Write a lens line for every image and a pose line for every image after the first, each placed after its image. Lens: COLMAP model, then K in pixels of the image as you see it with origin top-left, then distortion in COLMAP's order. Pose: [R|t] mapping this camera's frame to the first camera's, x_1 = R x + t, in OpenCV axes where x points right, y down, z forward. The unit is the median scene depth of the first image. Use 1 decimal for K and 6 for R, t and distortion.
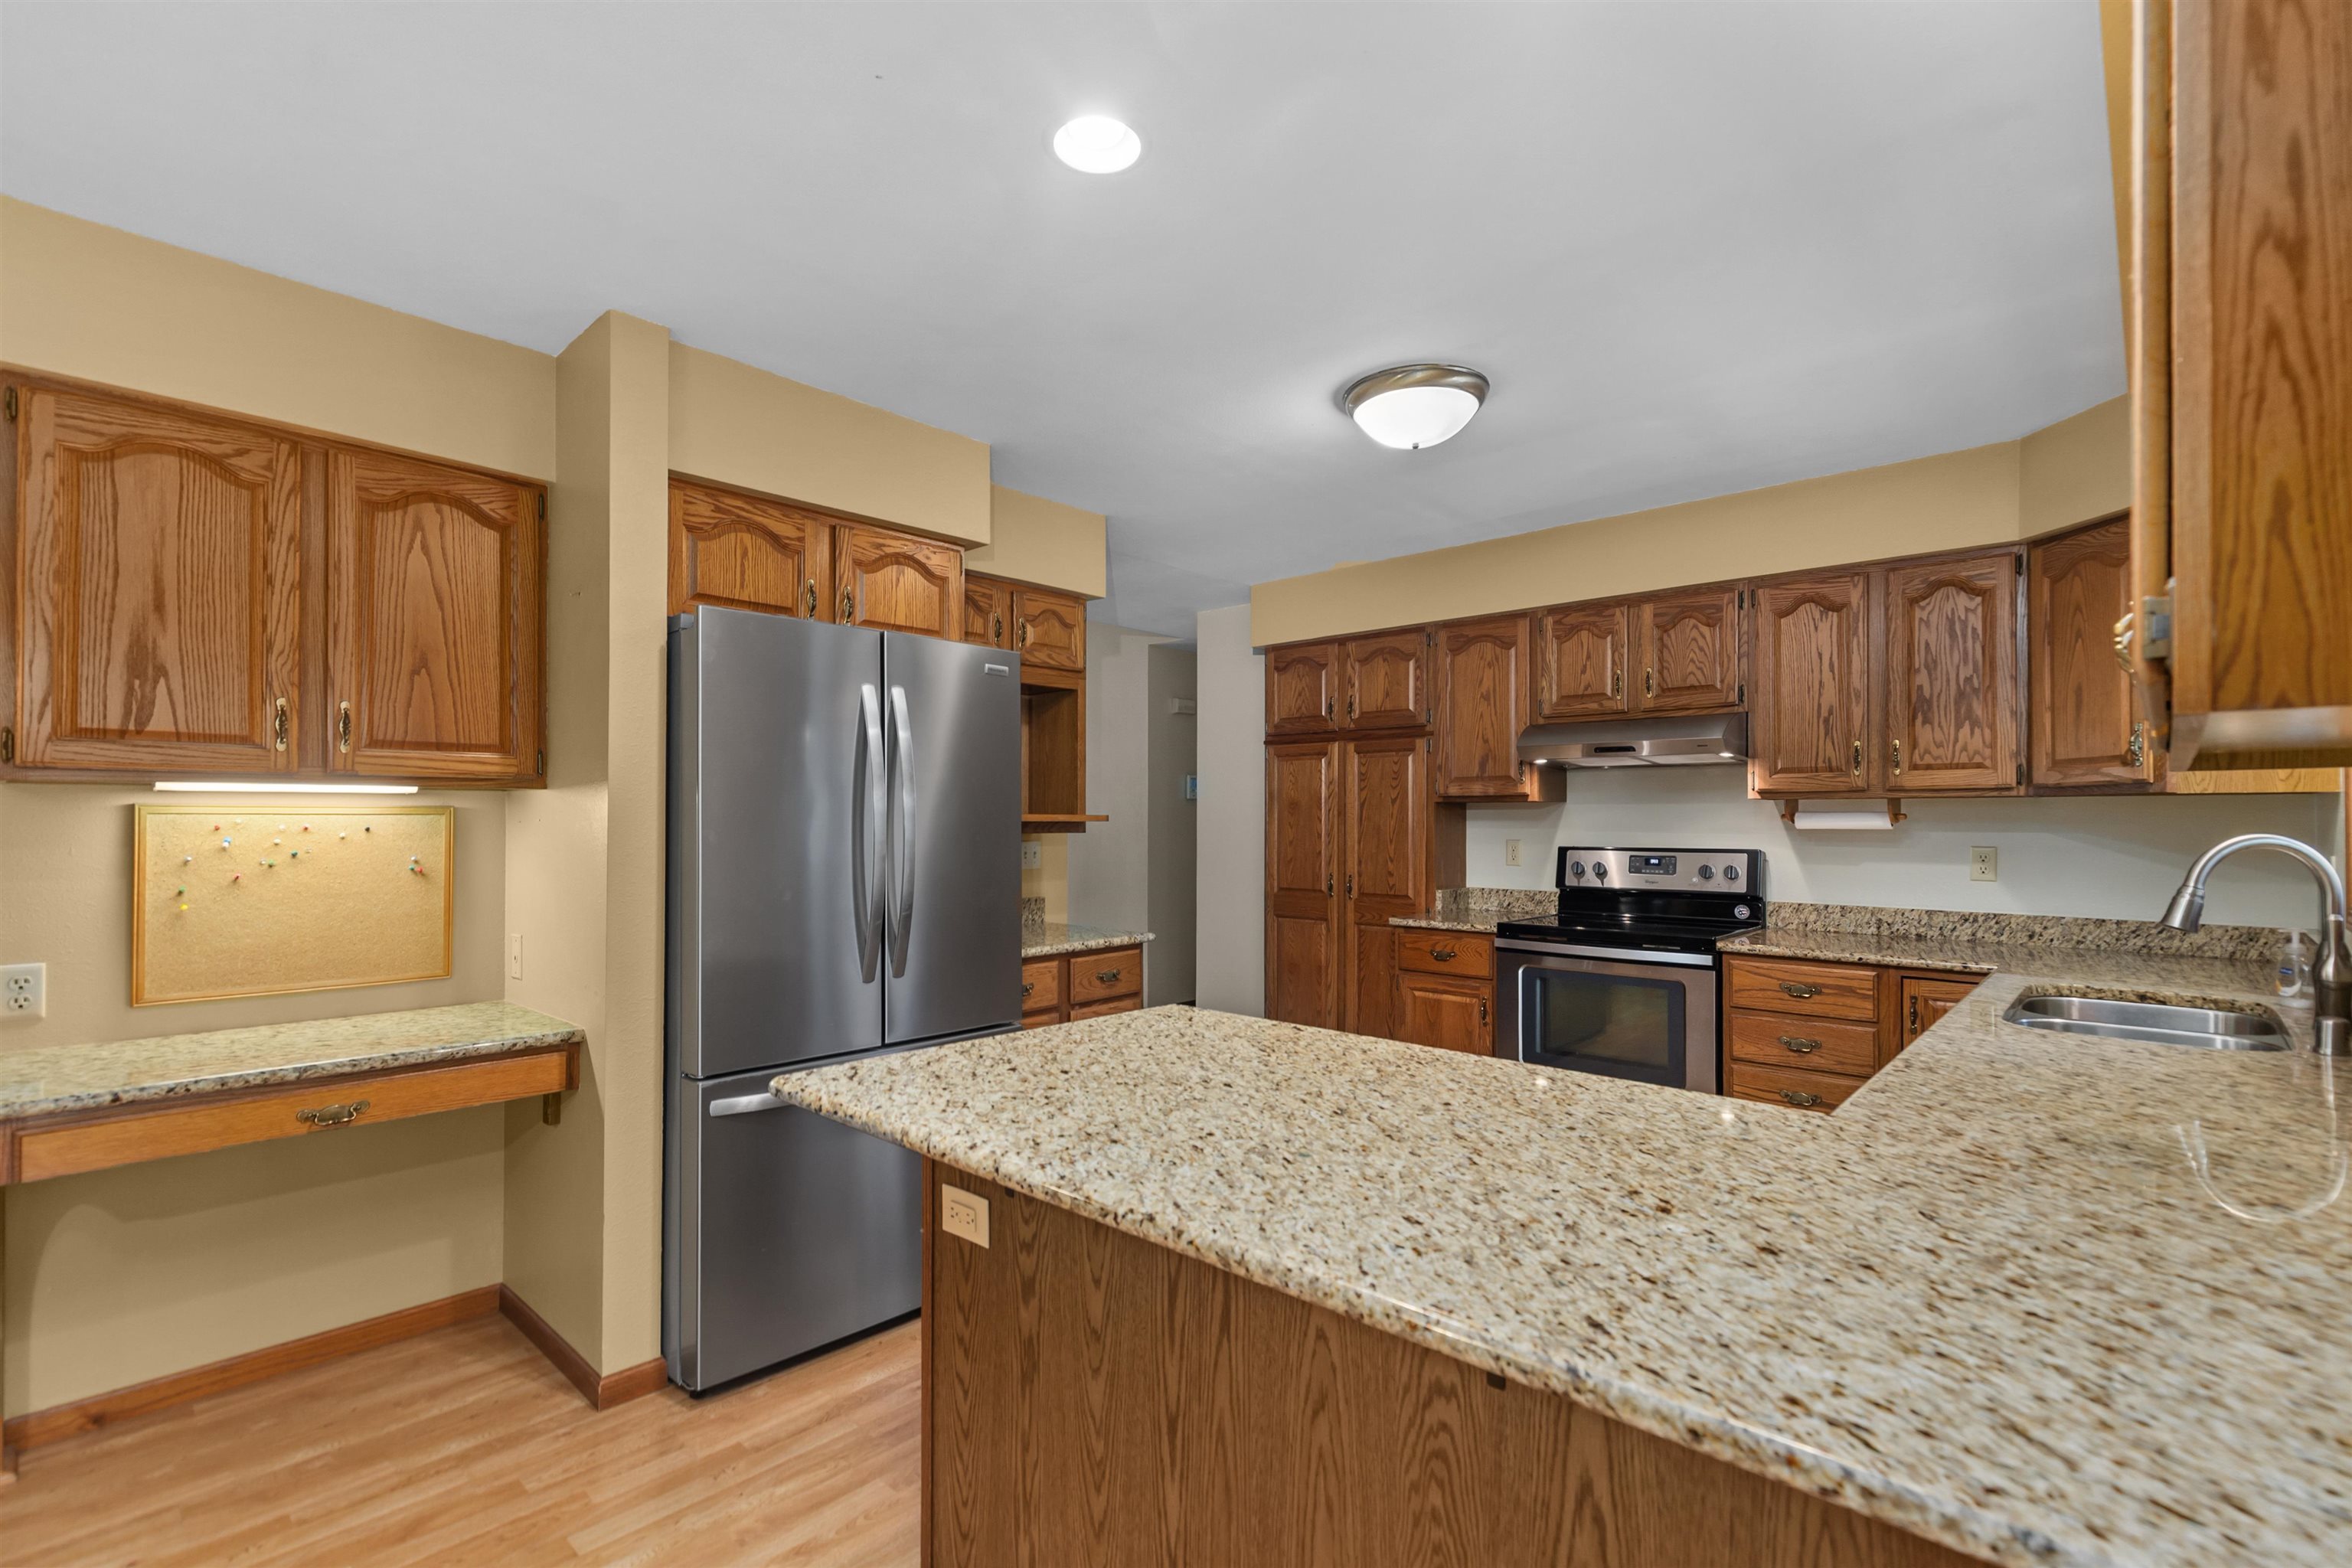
lens RADIAL K [[1074.0, 0, 1176.8], [0, 1074.0, 799.4], [0, 0, 1]] dist [0.013619, -0.002097]
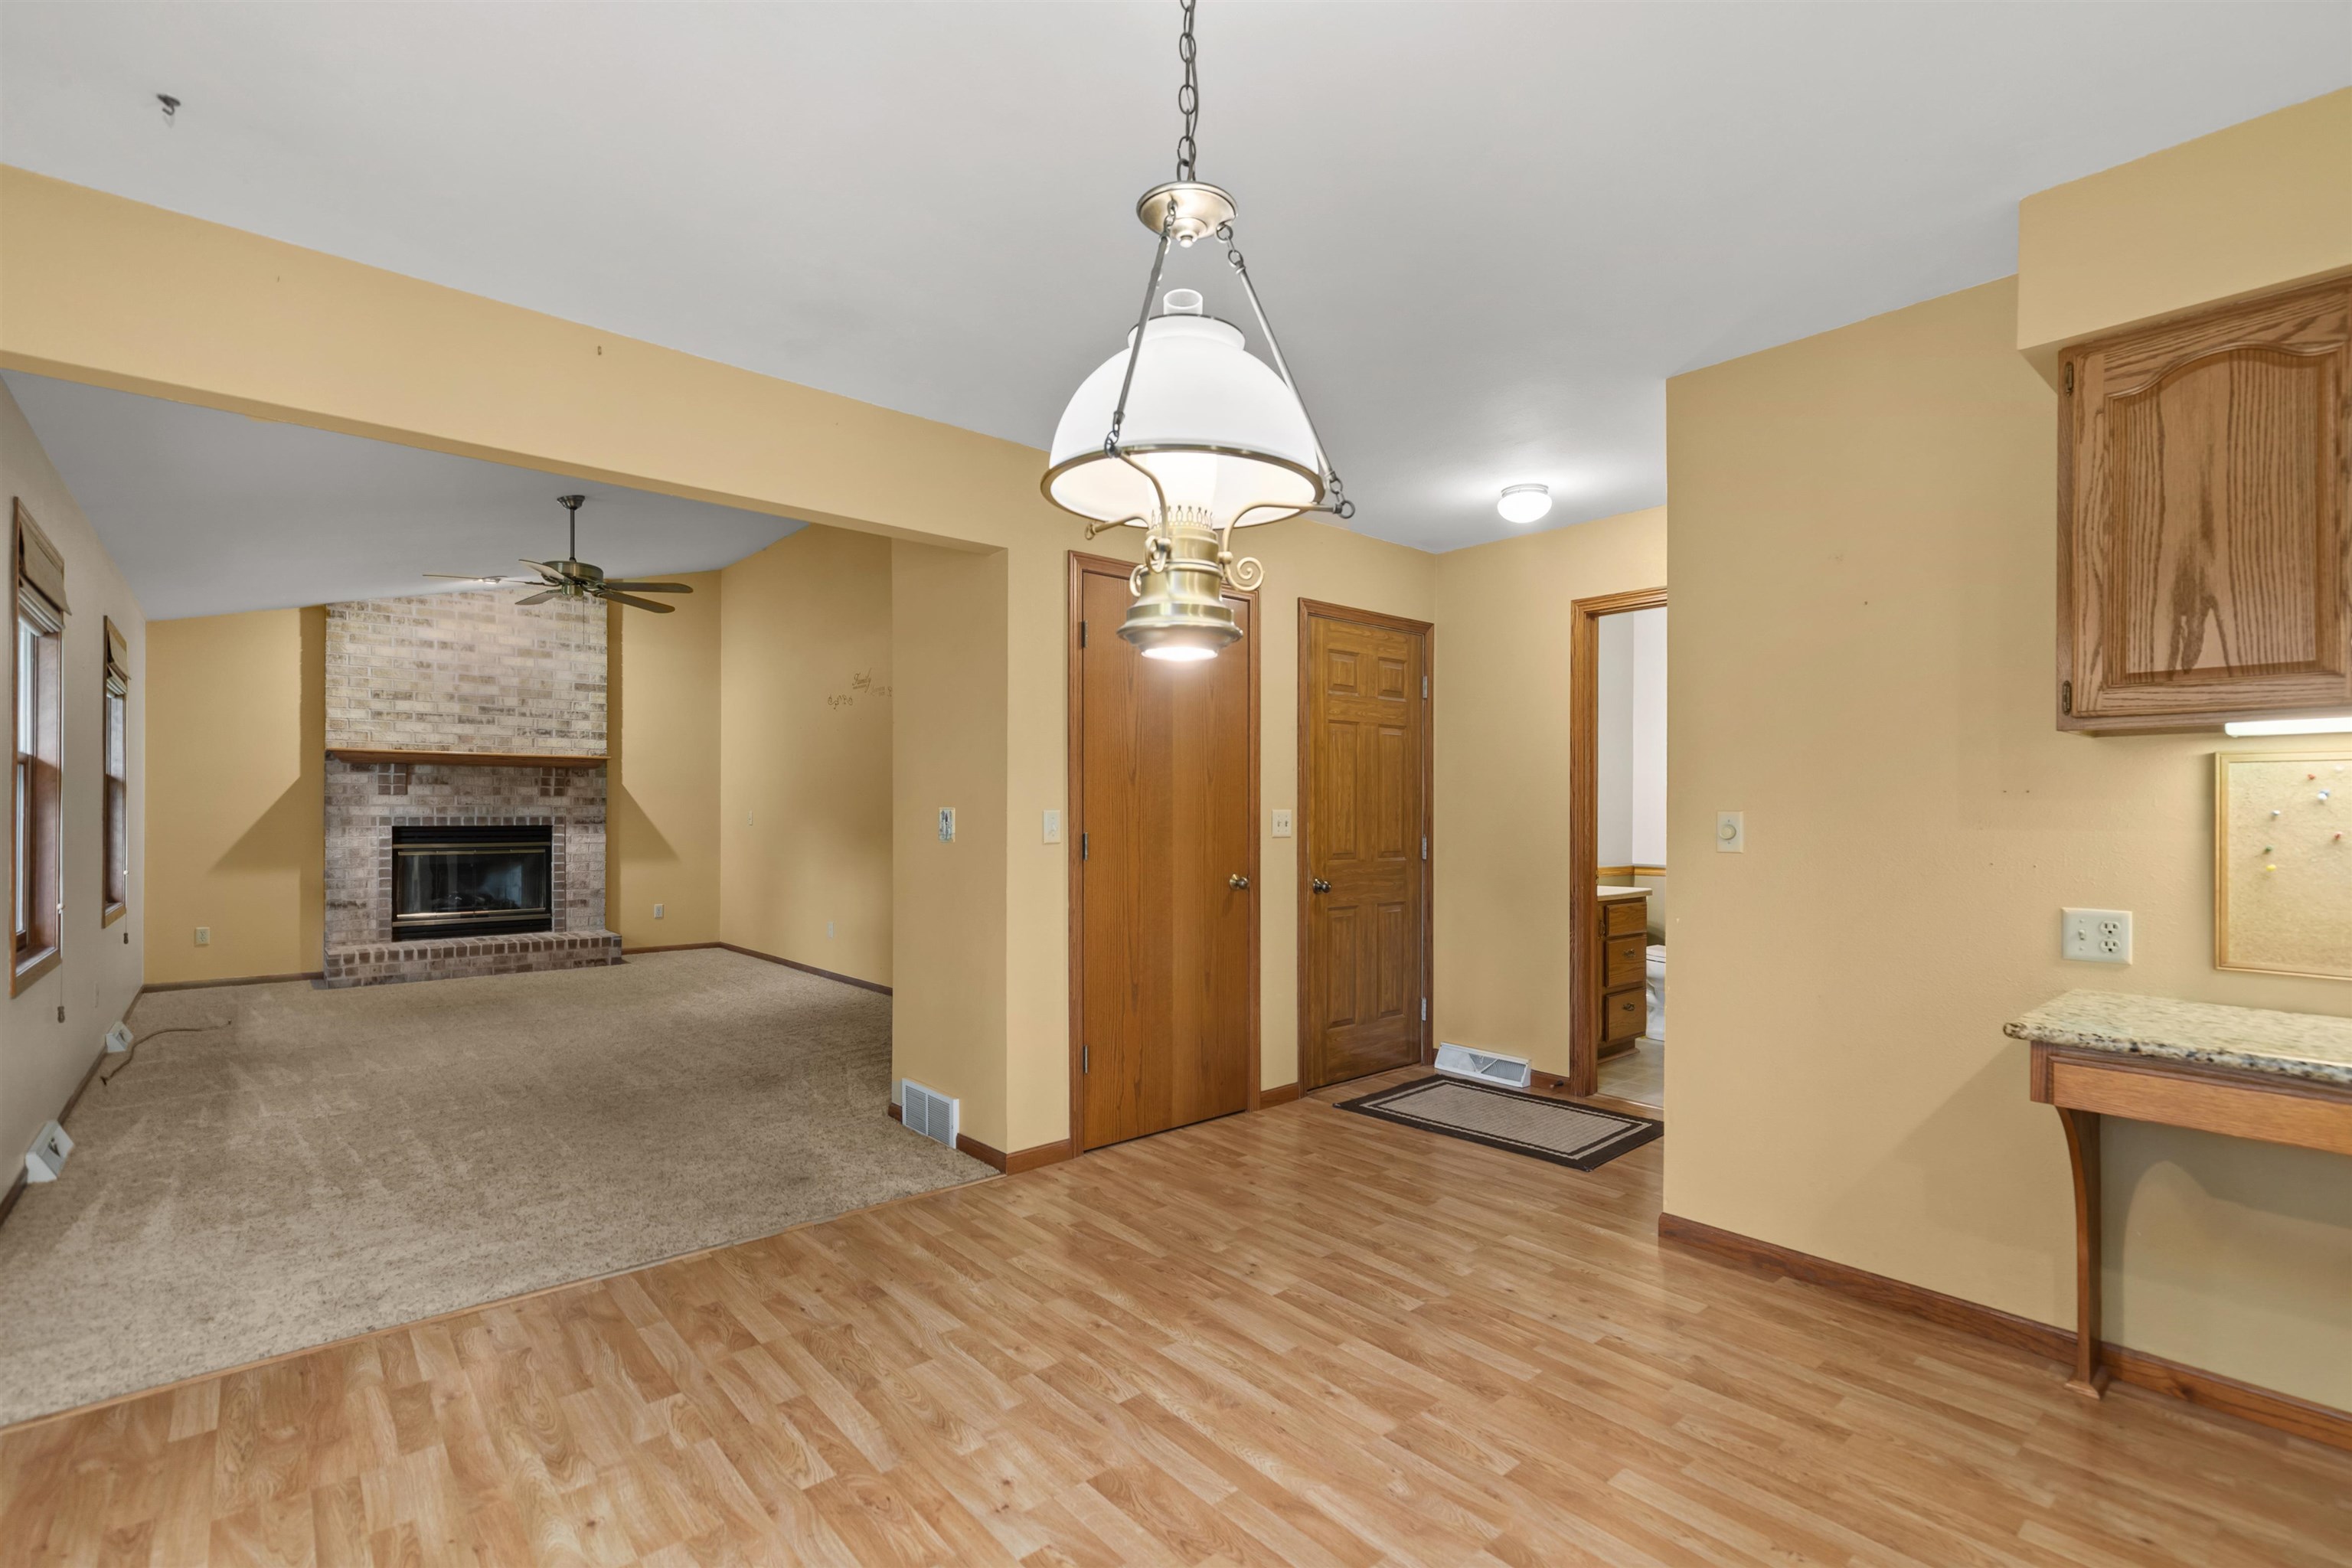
lens RADIAL K [[1074.0, 0, 1178.5], [0, 1074.0, 802.4], [0, 0, 1]] dist [0.013619, -0.002097]
pose [[-0.102459, -0.010118, -0.994686, 0.063950], [0.012903, 0.999851, -0.011499, 0.050034], [0.994654, -0.014013, -0.102313, 0.224926]]
